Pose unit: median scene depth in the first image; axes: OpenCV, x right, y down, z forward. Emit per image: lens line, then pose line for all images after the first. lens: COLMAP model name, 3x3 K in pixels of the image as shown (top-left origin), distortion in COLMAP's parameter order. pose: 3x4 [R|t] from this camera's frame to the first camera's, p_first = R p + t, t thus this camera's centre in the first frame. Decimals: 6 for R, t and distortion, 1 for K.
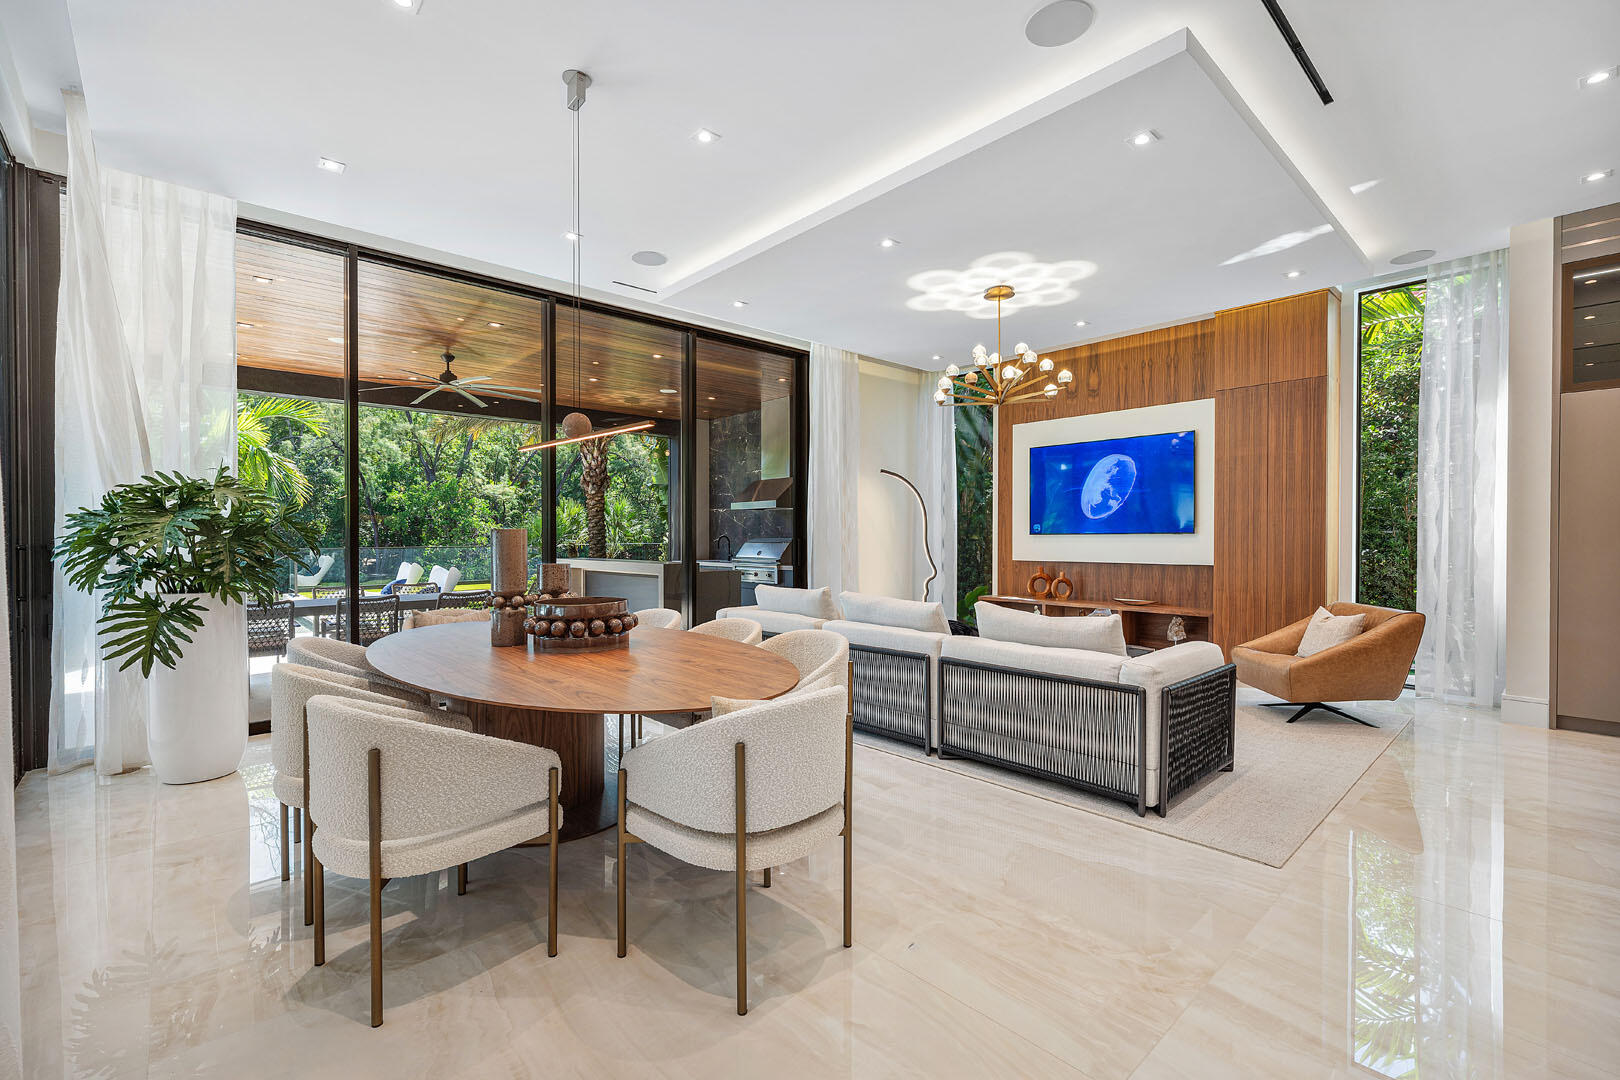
lens RADIAL K [[702.8, 0, 810.0], [0, 702.8, 540.0], [0, 0, 1]] dist [-0.002404, -0.000585]
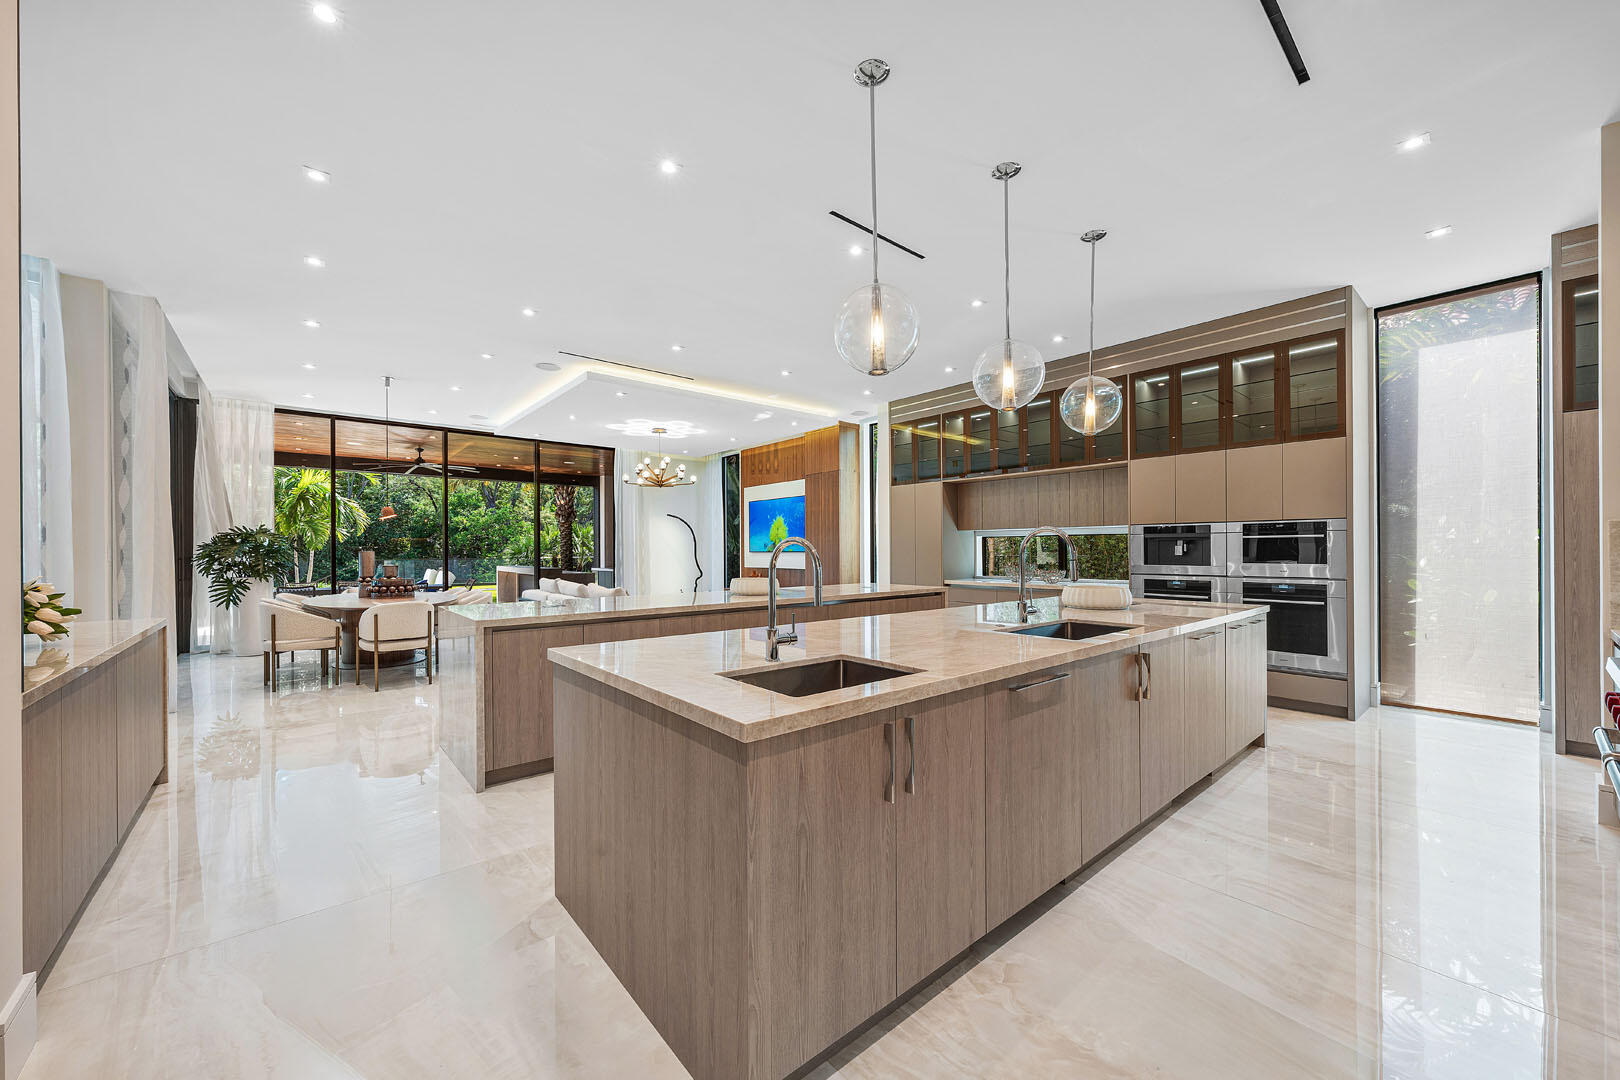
lens RADIAL K [[601.7, 0, 814.8], [0, 601.7, 551.3], [0, 0, 1]] dist [0.000587, -0.005380]
pose [[0.999569, 0.002111, -0.029274, 0.692174], [-0.002246, 0.999987, -0.004572, -0.005579], [0.029264, 0.004636, 0.999561, -0.616023]]
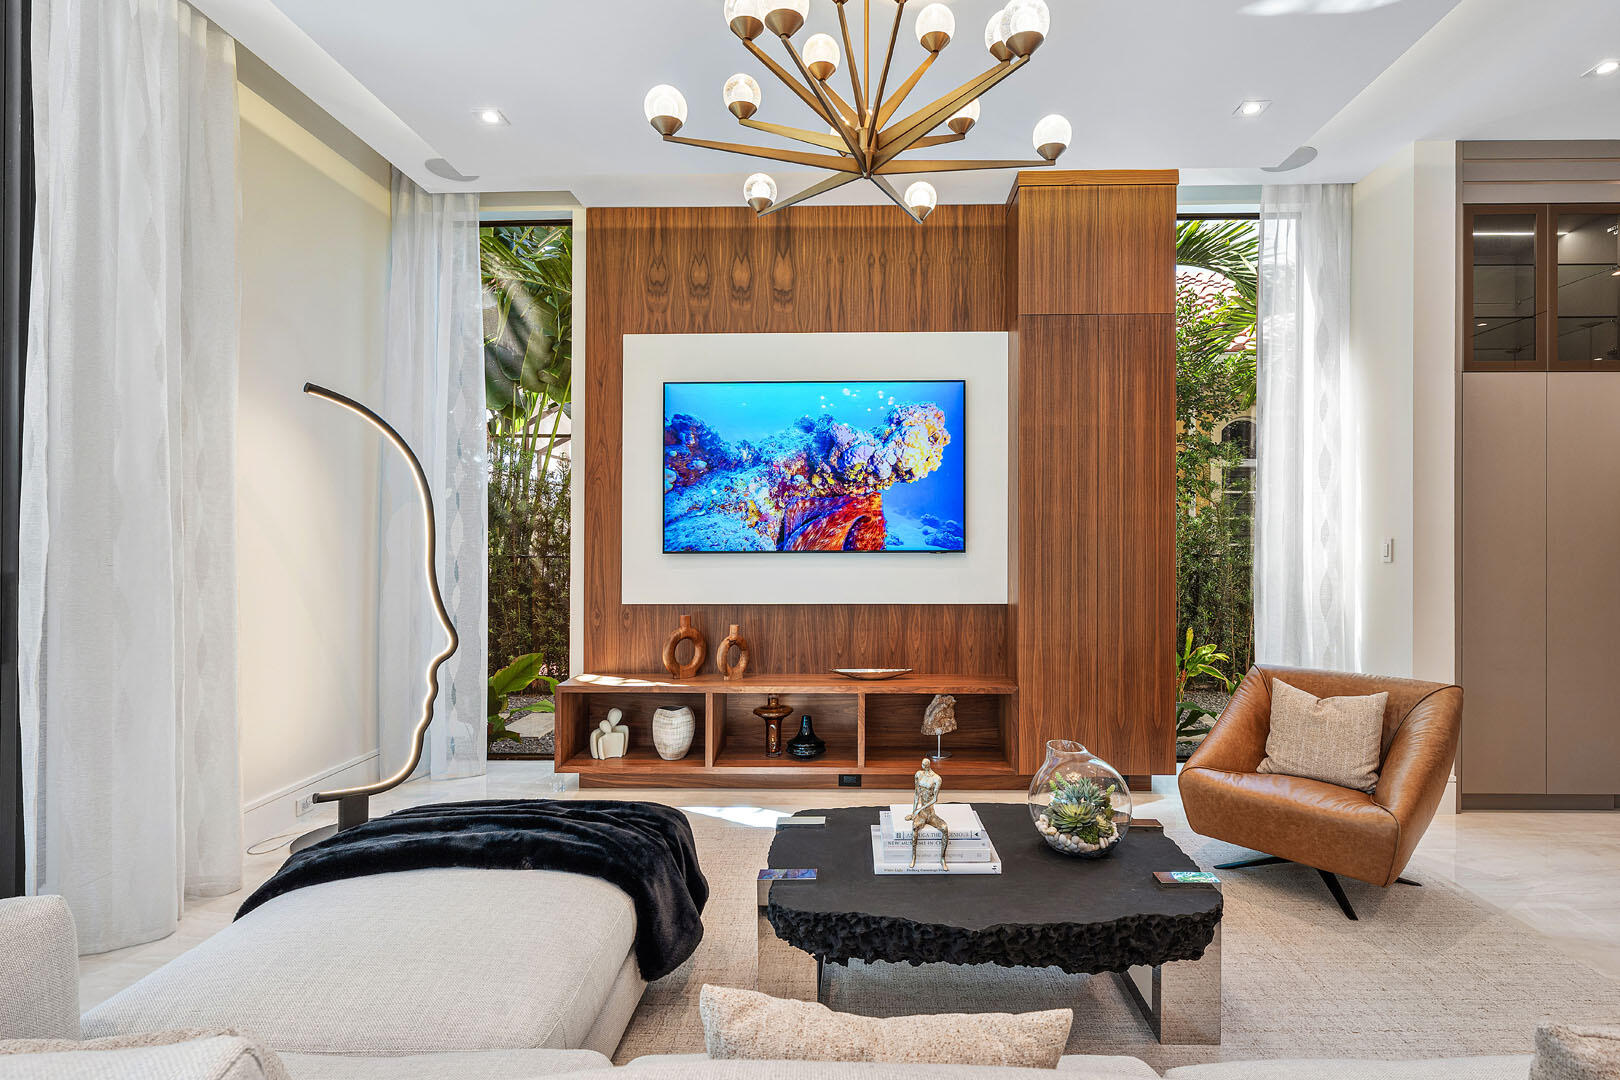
lens RADIAL K [[718.6, 0, 810.0], [0, 718.6, 540.0], [0, 0, 1]] dist [-0.012368, -0.000415]
pose [[0.685643, 0.001023, 0.727937, 0.010432], [0.003408, 0.999984, -0.004616, -0.019102], [-0.727930, 0.005646, 0.685628, 0.762782]]
